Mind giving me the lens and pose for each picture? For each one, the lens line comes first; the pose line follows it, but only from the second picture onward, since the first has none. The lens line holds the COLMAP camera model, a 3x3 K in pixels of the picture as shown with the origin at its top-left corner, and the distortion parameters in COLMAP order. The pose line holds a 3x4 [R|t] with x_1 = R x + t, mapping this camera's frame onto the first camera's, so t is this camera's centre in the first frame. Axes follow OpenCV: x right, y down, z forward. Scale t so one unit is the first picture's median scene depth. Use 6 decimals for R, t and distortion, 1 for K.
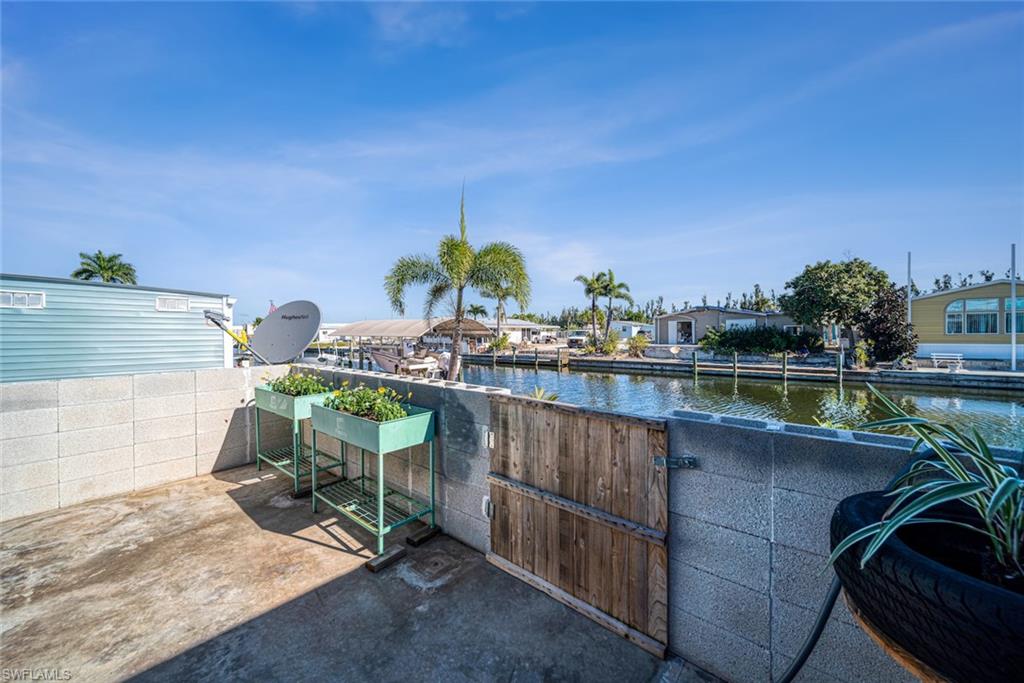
lens RADIAL K [[361.9, 0, 521.1], [0, 361.9, 334.9], [0, 0, 1]] dist [0.001092, -0.001677]
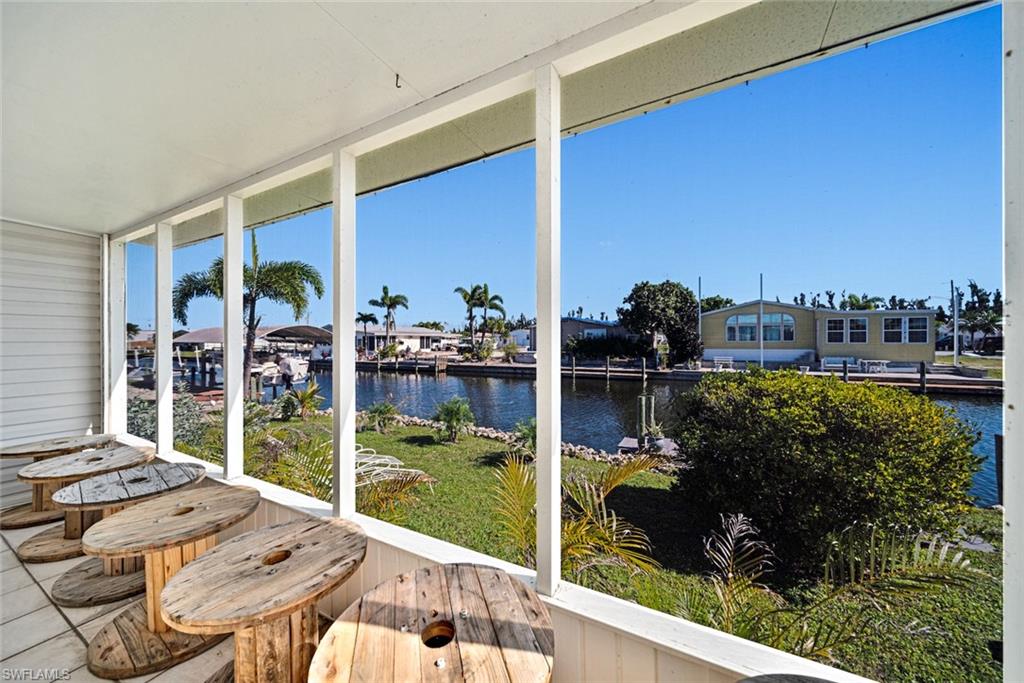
lens RADIAL K [[361.9, 0, 519.4], [0, 361.9, 341.6], [0, 0, 1]] dist [0.001092, -0.001677]
pose [[0.983925, 0.001040, 0.178577, 0.209066], [-0.000207, 0.999989, -0.004684, 0.003327], [-0.178580, 0.004571, 0.983915, -0.124351]]
